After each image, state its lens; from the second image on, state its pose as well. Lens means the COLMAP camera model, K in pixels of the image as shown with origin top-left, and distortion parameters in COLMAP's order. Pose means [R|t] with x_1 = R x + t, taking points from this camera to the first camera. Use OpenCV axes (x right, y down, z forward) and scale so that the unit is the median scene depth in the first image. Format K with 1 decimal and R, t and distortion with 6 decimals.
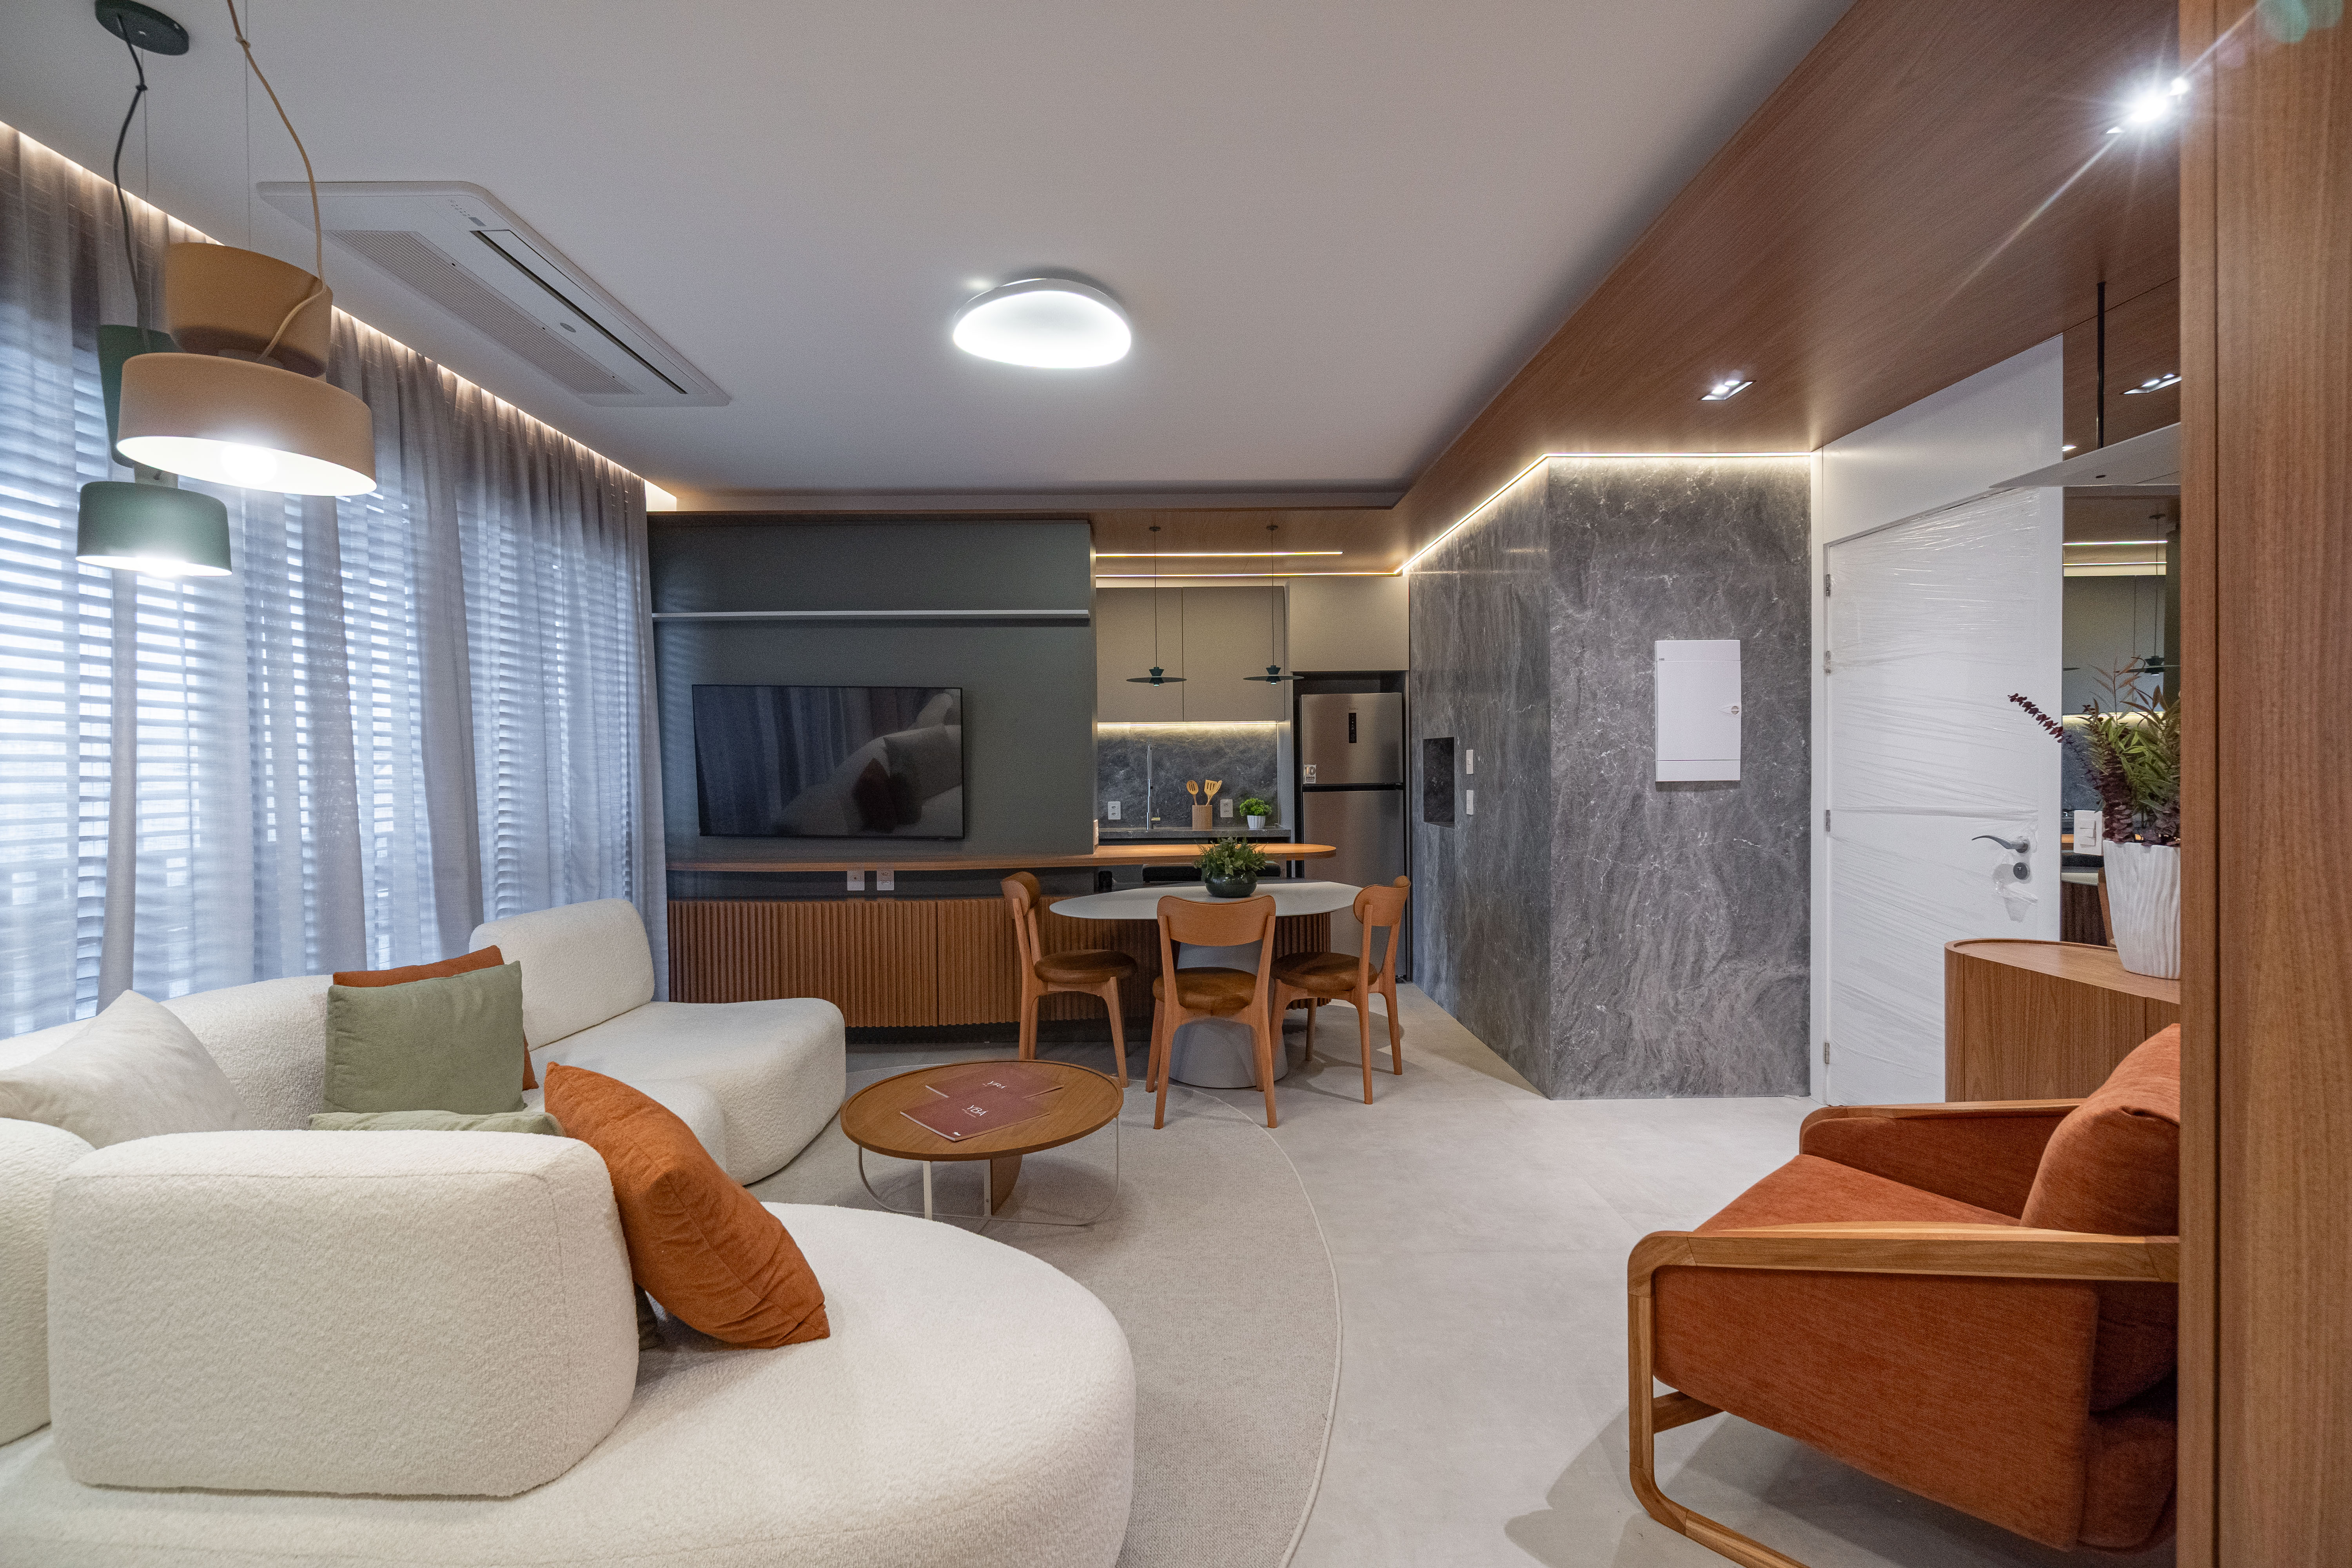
lens RADIAL K [[1007.2, 0, 1173.5], [0, 1007.2, 779.2], [0, 0, 1]] dist [-0.007666, -0.000188]
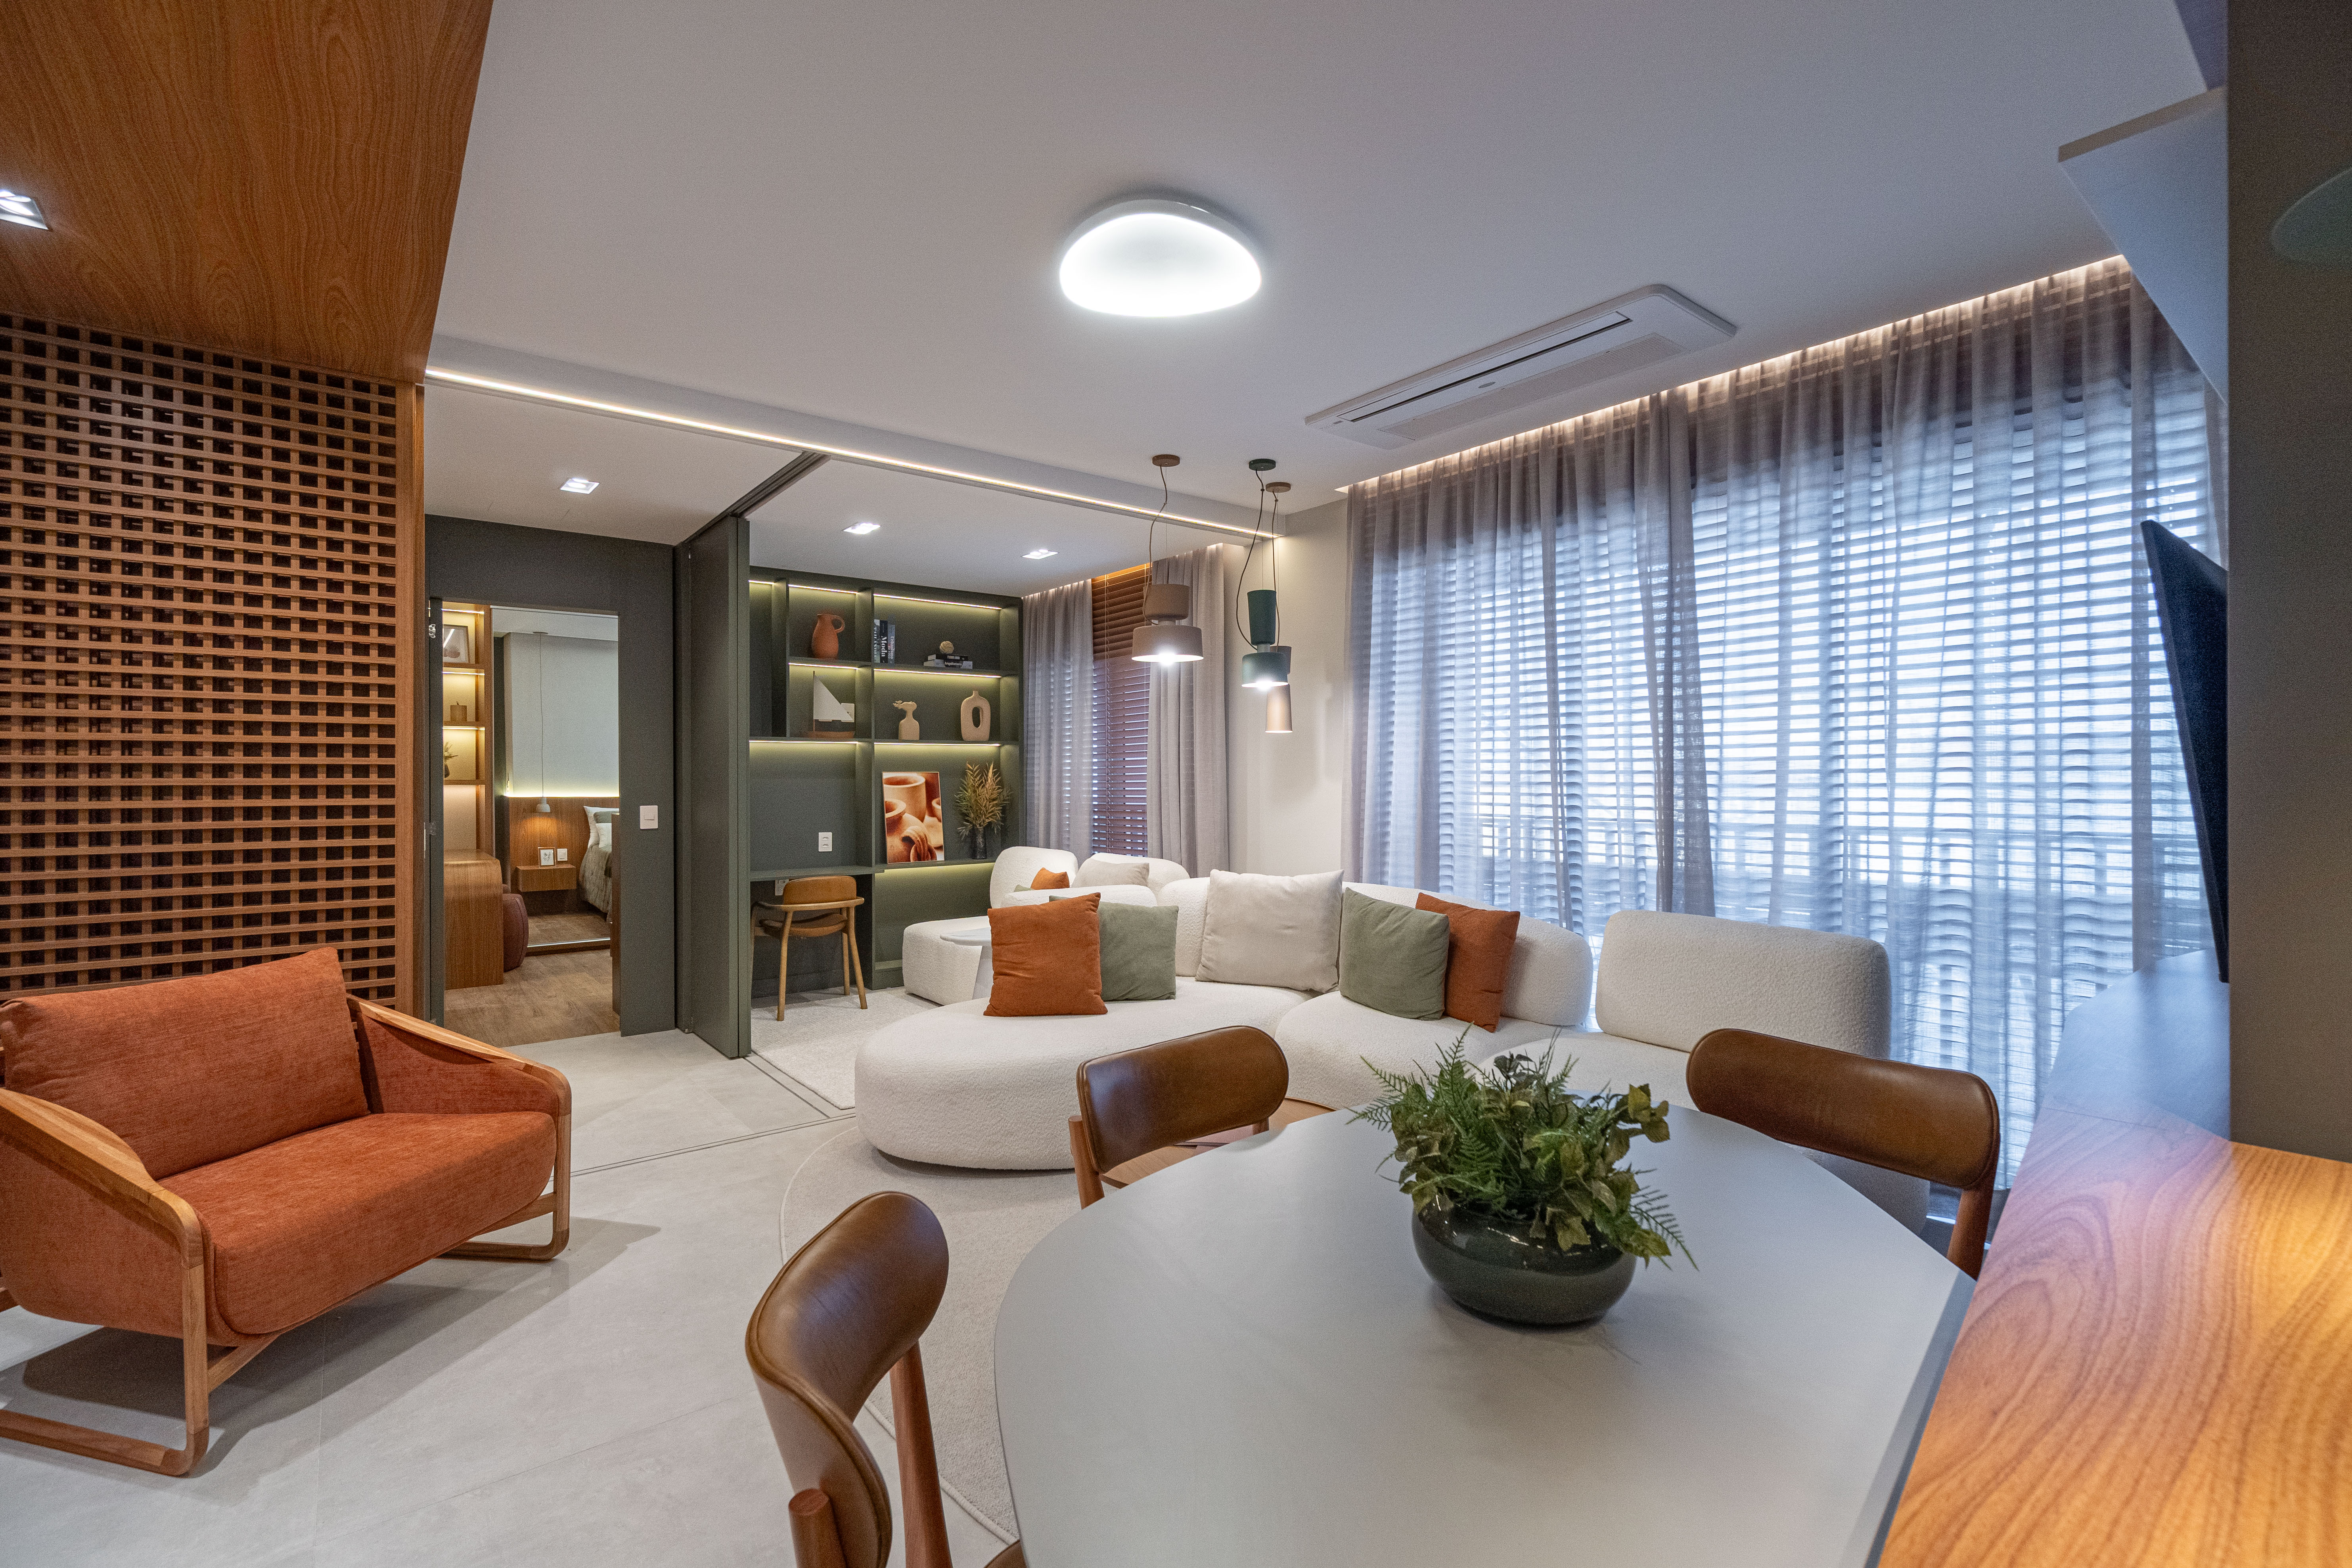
lens RADIAL K [[1040.8, 0, 1178.6], [0, 1040.8, 779.3], [0, 0, 1]] dist [0.002425, 0.000259]
pose [[-0.792065, 0.014980, -0.610252, 0.306210], [0.003585, 0.999796, 0.019890, -0.015131], [0.610426, 0.013566, -0.791957, 1.275936]]
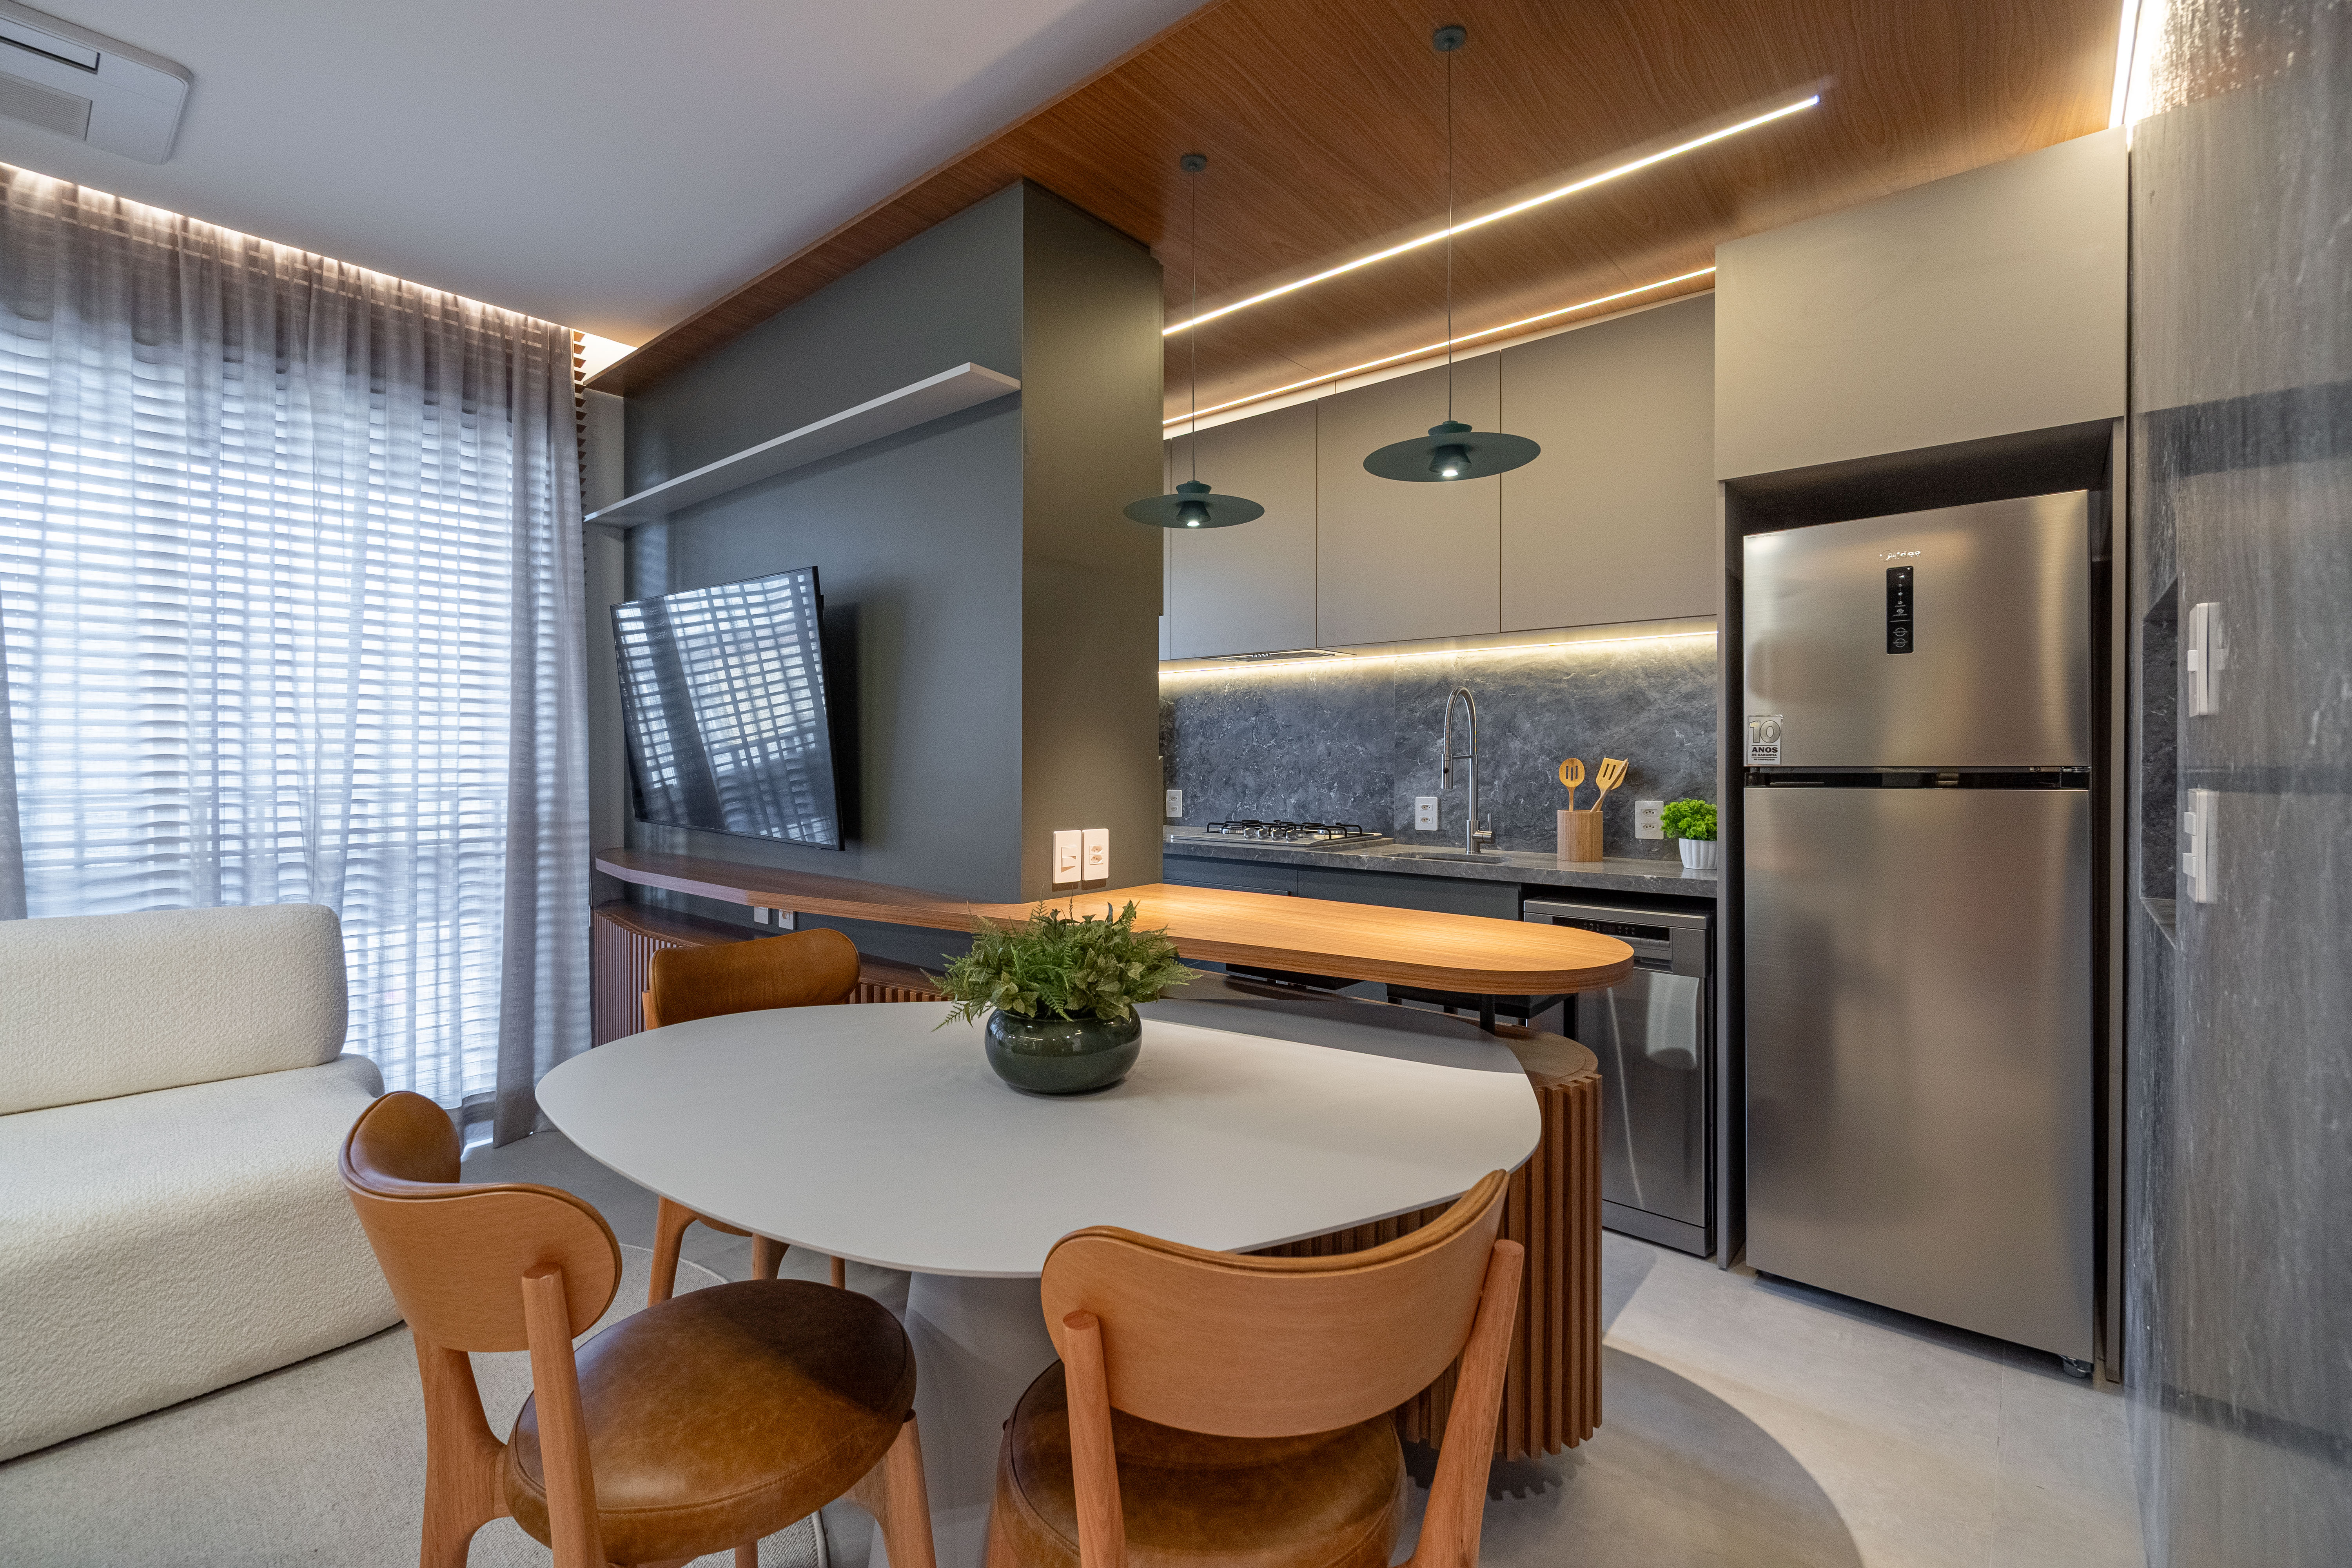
lens RADIAL K [[1028.0, 0, 1170.6], [0, 1028.0, 760.2], [0, 0, 1]] dist [-0.004662, 0.000049]
pose [[0.747716, 0.011542, -0.663919, 0.343251], [-0.017418, 0.999846, -0.002236, 0.010888], [0.663791, 0.013236, 0.747801, 0.848874]]
